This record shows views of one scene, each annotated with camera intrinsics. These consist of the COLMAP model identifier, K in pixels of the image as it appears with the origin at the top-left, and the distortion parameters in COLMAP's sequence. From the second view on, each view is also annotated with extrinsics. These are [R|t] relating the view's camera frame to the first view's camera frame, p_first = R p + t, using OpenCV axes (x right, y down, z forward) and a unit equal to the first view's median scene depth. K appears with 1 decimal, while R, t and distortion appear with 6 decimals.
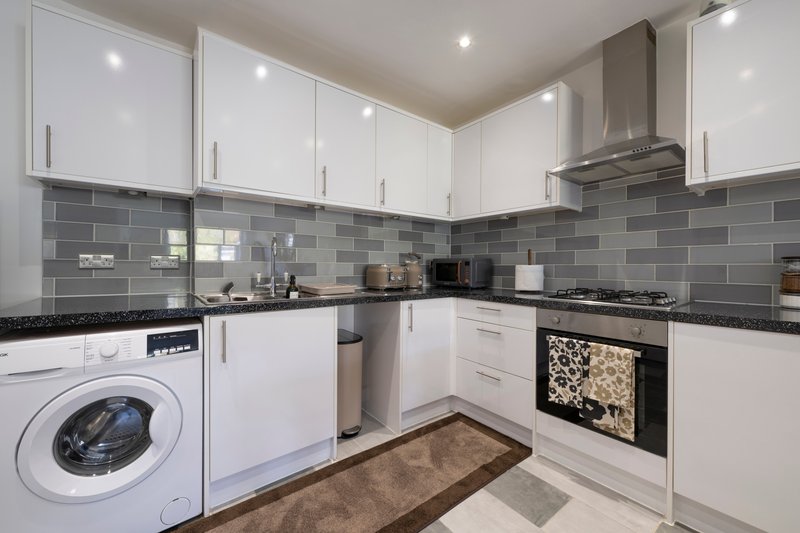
lens RADIAL K [[314.5, 0, 401.3], [0, 314.5, 266.8], [0, 0, 1]] dist [0.000186, -0.000044]
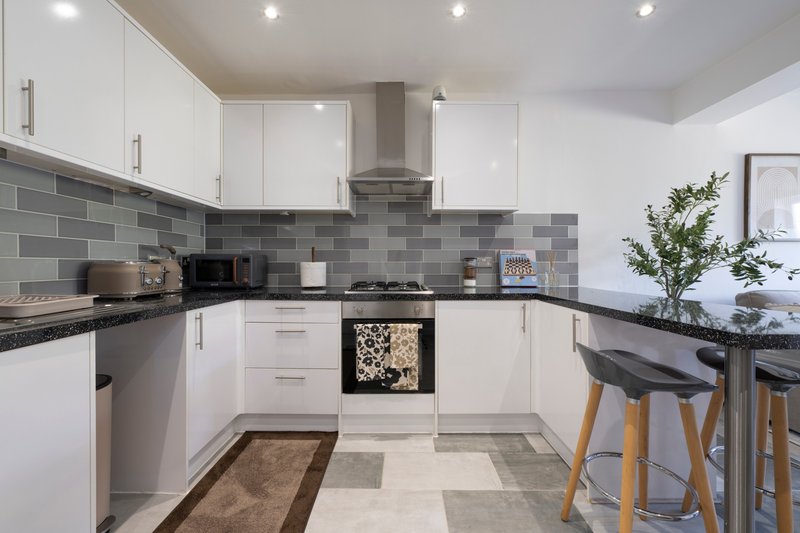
lens RADIAL K [[312.9, 0, 400.8], [0, 312.9, 266.8], [0, 0, 1]] dist [0.001900, 0.000028]
pose [[0.611043, -0.010258, 0.791531, -0.323487], [0.002287, 0.999935, 0.011193, -0.001896], [-0.791594, -0.005029, 0.611026, 0.181976]]
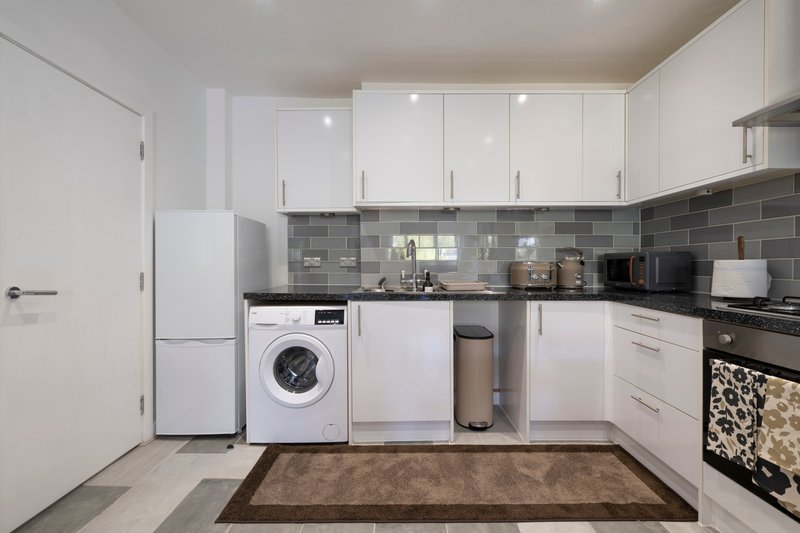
lens RADIAL K [[347.8, 0, 400.0], [0, 347.8, 266.5], [0, 0, 1]] dist [-0.001245, -0.000208]
pose [[0.786276, -0.004056, -0.617863, 0.398658], [0.006636, 0.999976, 0.001880, 0.003585], [0.617840, -0.005578, 0.786284, -0.051359]]
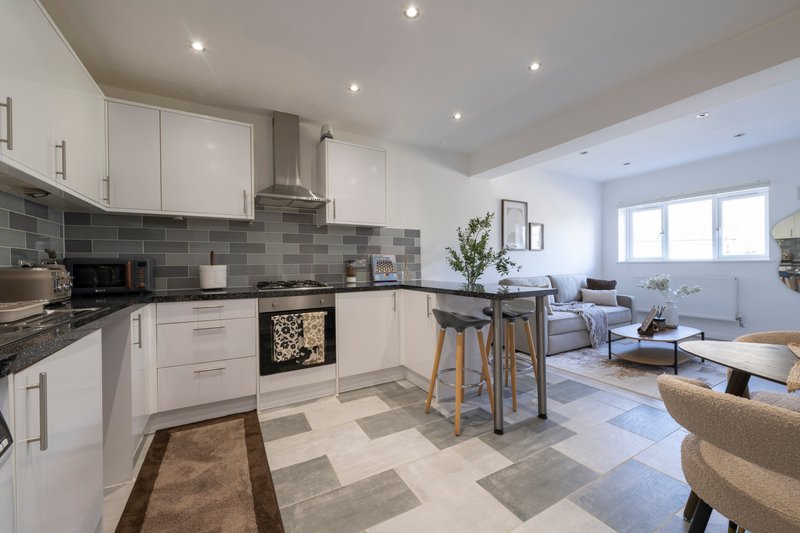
lens RADIAL K [[314.5, 0, 401.3], [0, 314.5, 266.8], [0, 0, 1]] dist [0.000186, -0.000044]
pose [[0.146370, -0.015777, 0.989104, -0.810143], [0.011762, 0.999830, 0.014208, -0.011821], [-0.989160, 0.009554, 0.146530, 0.238747]]
